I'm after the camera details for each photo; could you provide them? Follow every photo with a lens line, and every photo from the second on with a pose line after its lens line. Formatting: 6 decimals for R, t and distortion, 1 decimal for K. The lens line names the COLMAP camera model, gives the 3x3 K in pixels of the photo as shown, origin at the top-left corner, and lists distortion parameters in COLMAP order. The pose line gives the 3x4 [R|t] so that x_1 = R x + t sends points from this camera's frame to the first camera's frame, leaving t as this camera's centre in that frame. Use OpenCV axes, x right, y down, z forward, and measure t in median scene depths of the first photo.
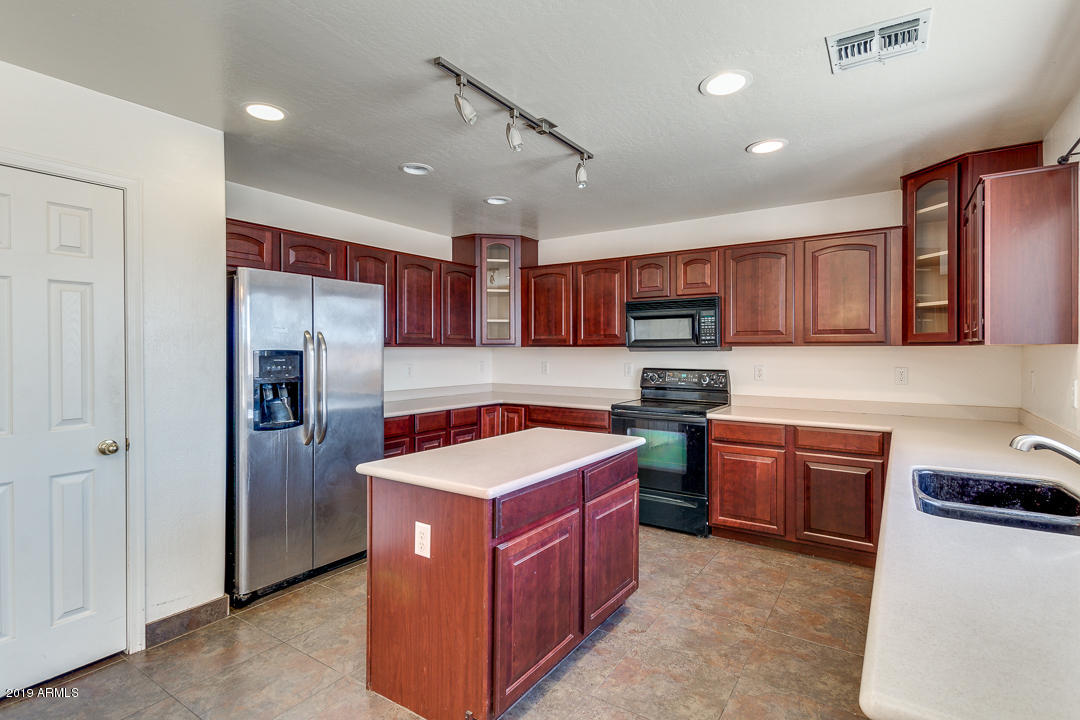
lens RADIAL K [[531.7, 0, 543.2], [0, 531.7, 353.1], [0, 0, 1]] dist [0.022418, -0.008955]
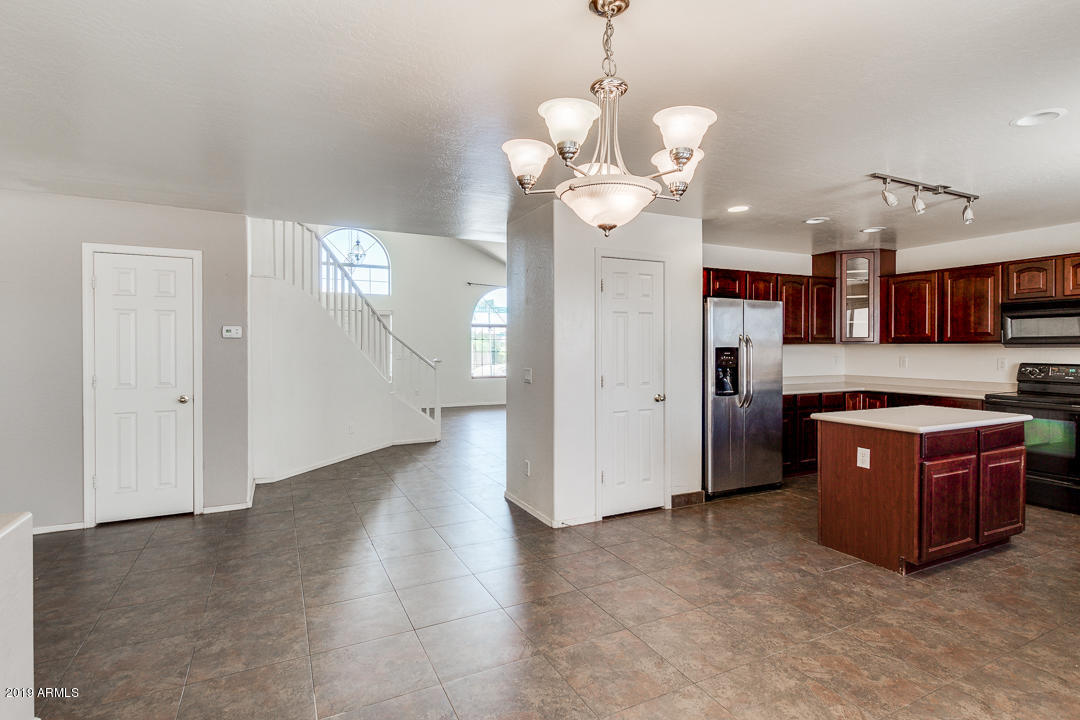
lens RADIAL K [[531.7, 0, 540.2], [0, 531.7, 350.9], [0, 0, 1]] dist [0.022418, -0.008955]
pose [[0.869297, 0.003168, -0.494281, -0.170435], [-0.001626, 0.999992, 0.003551, 0.001531], [0.494288, -0.002283, 0.869295, -0.611550]]
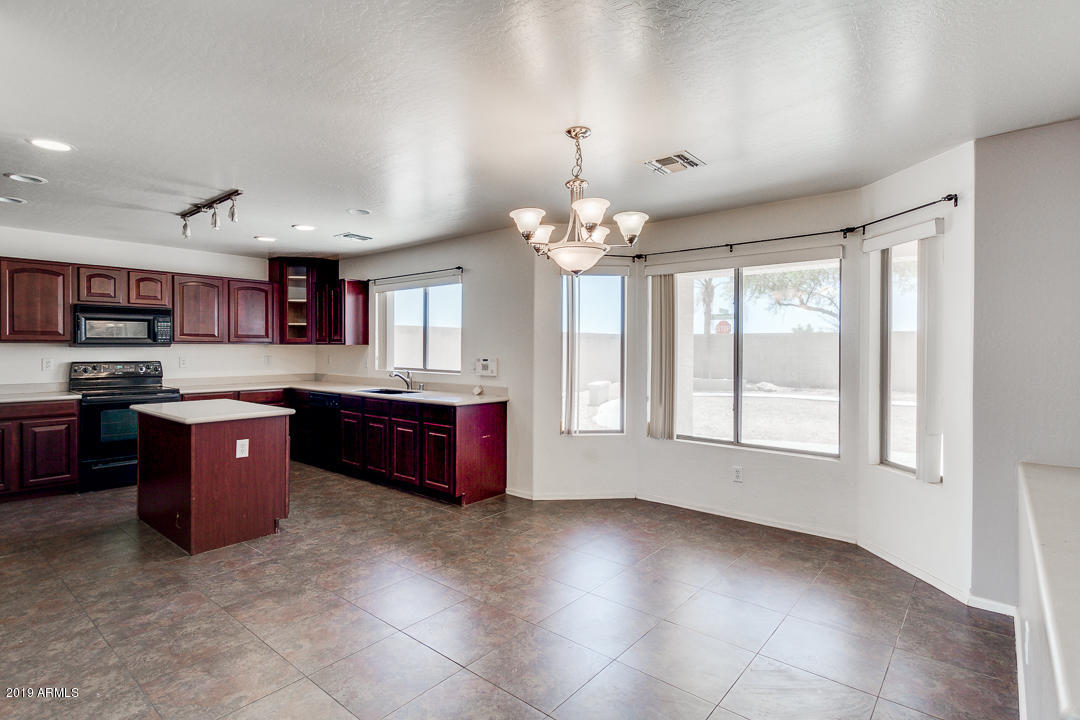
lens RADIAL K [[531.7, 0, 546.1], [0, 531.7, 352.2], [0, 0, 1]] dist [0.022418, -0.008955]
pose [[0.095890, -0.008054, 0.995359, -1.212037], [0.001970, 0.999967, 0.007901, -0.000014], [-0.995390, 0.001204, 0.095903, -0.145945]]
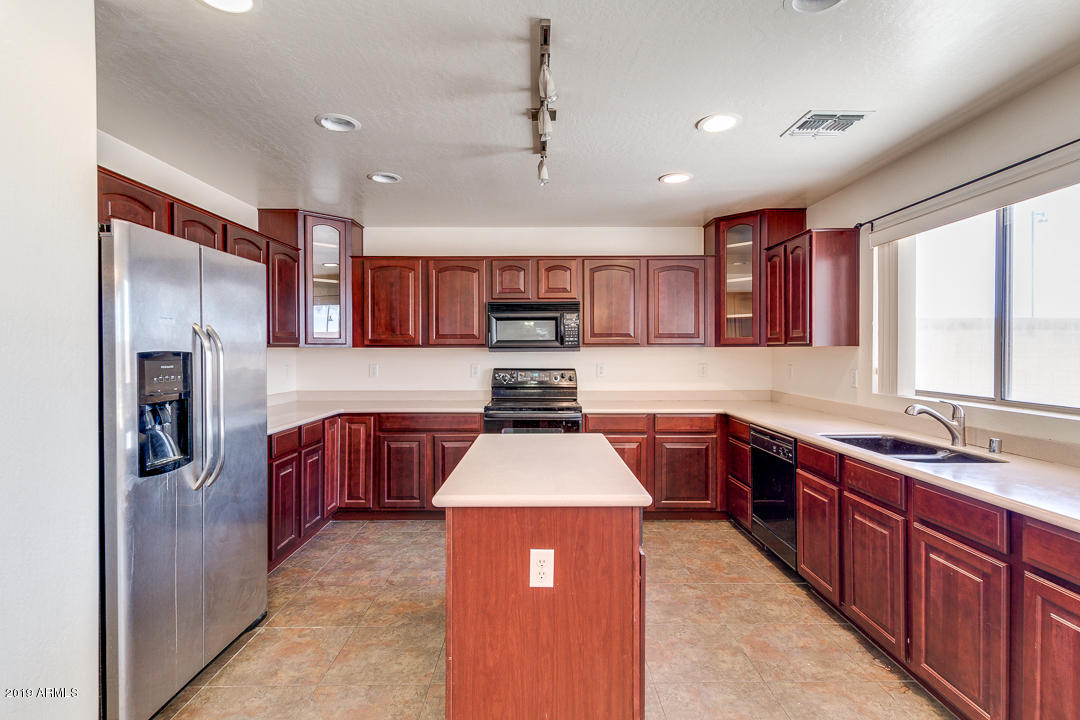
lens RADIAL K [[531.7, 0, 541.2], [0, 531.7, 354.4], [0, 0, 1]] dist [0.022418, -0.008955]
pose [[0.826505, -0.005491, 0.562902, -0.436387], [0.005056, 0.999985, 0.002331, -0.001064], [-0.562907, 0.000919, 0.826520, 0.170520]]
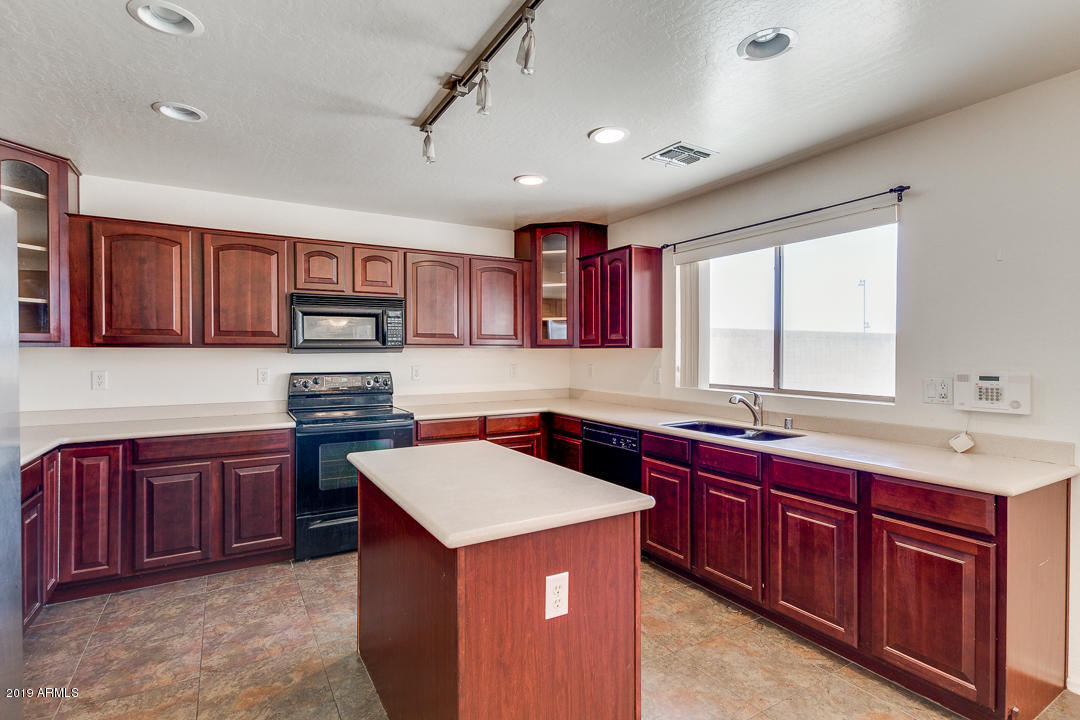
lens RADIAL K [[531.7, 0, 542.9], [0, 531.7, 355.2], [0, 0, 1]] dist [0.022418, -0.008955]
pose [[0.424761, -0.007149, 0.905277, -0.571392], [0.006666, 0.999966, 0.004770, -0.002524], [-0.905281, 0.004008, 0.424794, 0.418545]]
